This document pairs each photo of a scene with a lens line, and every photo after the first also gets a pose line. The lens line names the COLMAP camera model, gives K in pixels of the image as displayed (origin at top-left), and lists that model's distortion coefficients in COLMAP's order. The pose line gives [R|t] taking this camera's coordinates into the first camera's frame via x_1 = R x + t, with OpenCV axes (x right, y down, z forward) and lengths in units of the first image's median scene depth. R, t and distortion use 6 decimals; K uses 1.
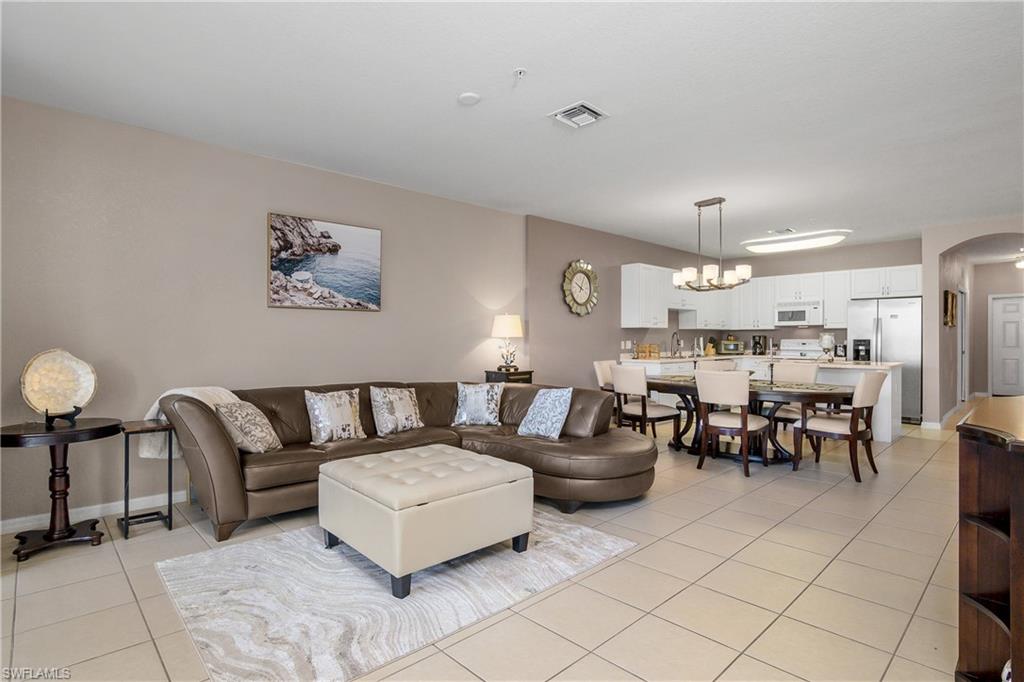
lens RADIAL K [[513.3, 0, 520.9], [0, 513.3, 338.3], [0, 0, 1]] dist [-0.018176, 0.000827]
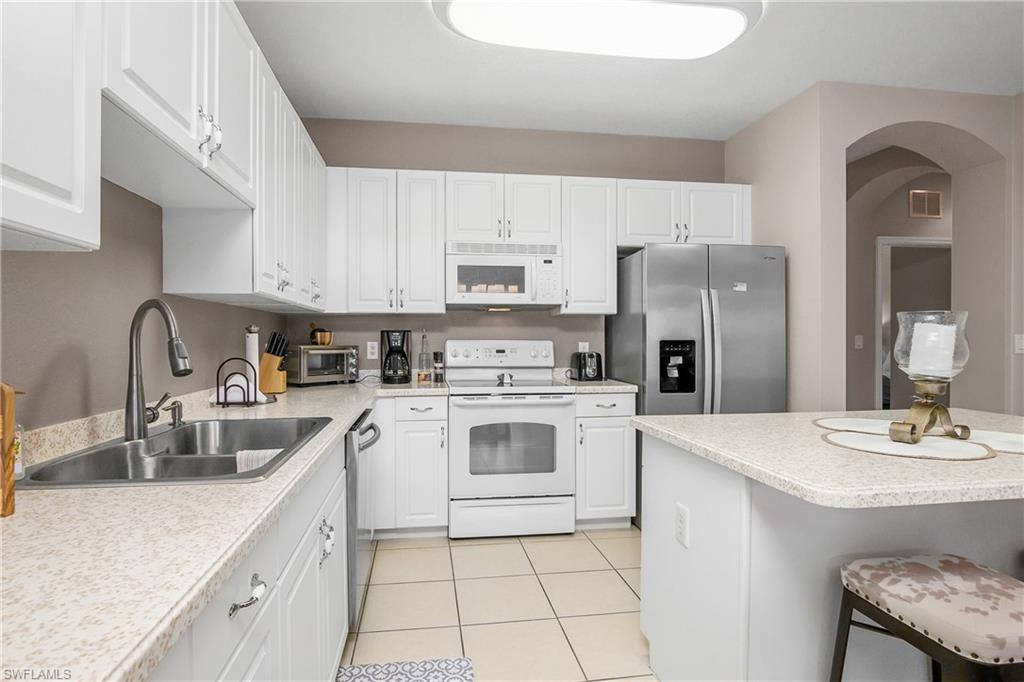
lens RADIAL K [[513.3, 0, 501.1], [0, 513.3, 344.3], [0, 0, 1]] dist [-0.018176, 0.000827]
pose [[0.577323, -0.005745, 0.816496, 0.249109], [0.000521, 0.999978, 0.006668, 0.002787], [-0.816516, -0.003424, 0.577313, 0.871523]]
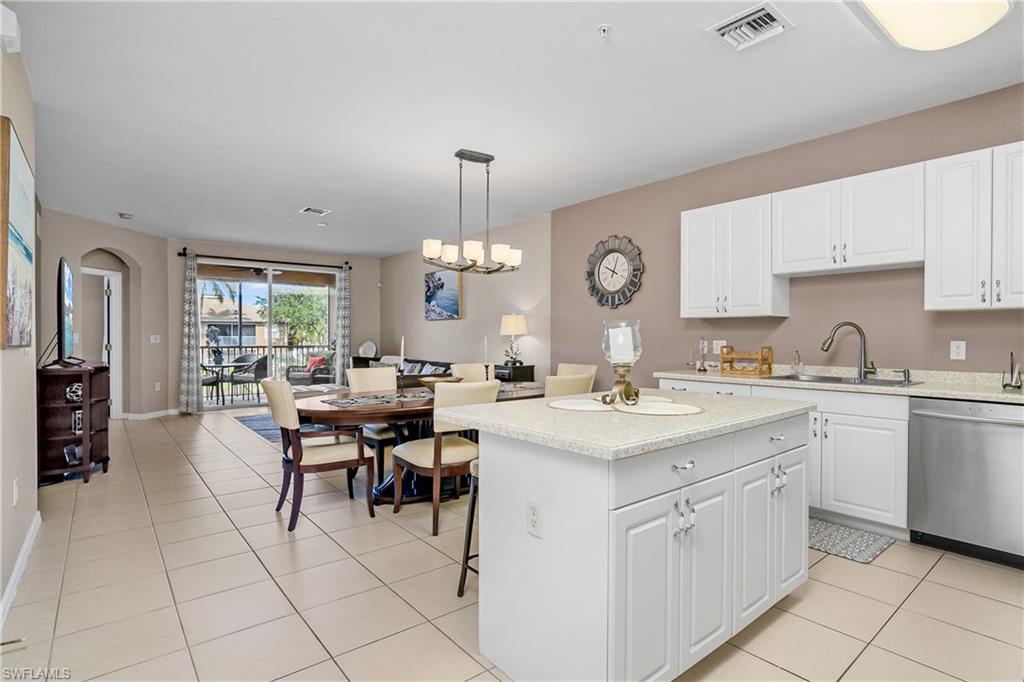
lens RADIAL K [[513.3, 0, 507.7], [0, 513.3, 342.4], [0, 0, 1]] dist [-0.018176, 0.000827]
pose [[-0.089944, 0.011391, -0.995882, 0.813486], [-0.001641, 0.999932, 0.011585, 0.001197], [0.995945, 0.002676, -0.089919, 0.809694]]
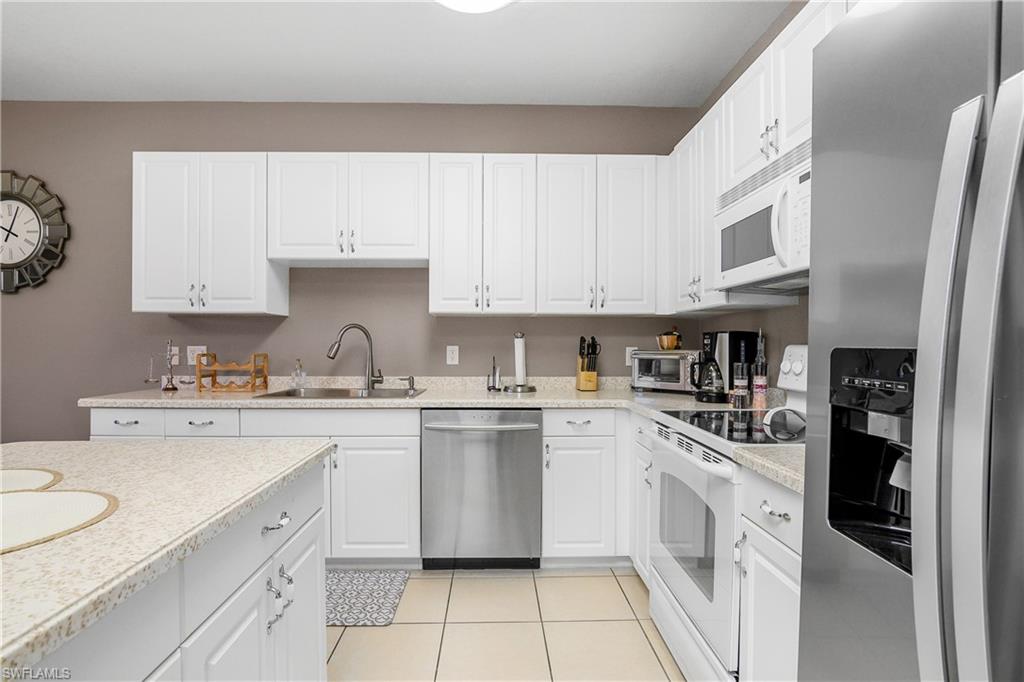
lens RADIAL K [[513.3, 0, 506.5], [0, 513.3, 349.0], [0, 0, 1]] dist [-0.018176, 0.000827]
pose [[0.731692, 0.012088, -0.681529, 0.682191], [-0.004047, 0.999902, 0.013389, 0.001150], [0.681624, -0.007038, 0.731669, 0.864855]]
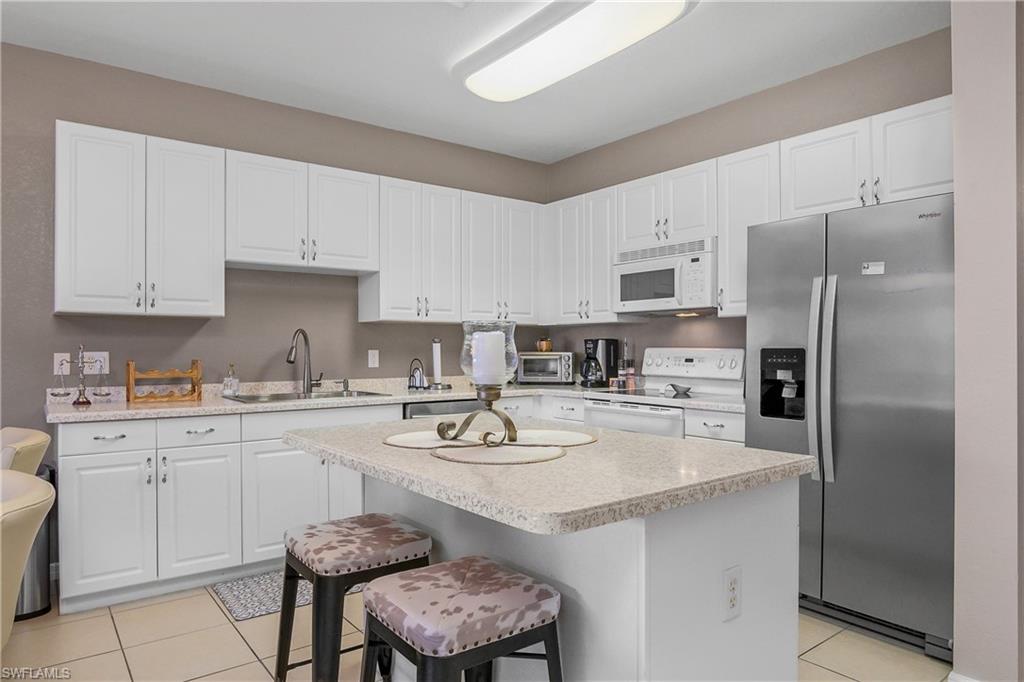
lens RADIAL K [[648.5, 0, 512.2], [0, 648.5, 345.8], [0, 0, 1]] dist [-0.007991, -0.000848]
pose [[0.993499, 0.001607, -0.113825, 0.548609], [-0.001763, 0.999998, -0.001271, 0.001279], [0.113823, 0.001463, 0.993500, 0.586855]]
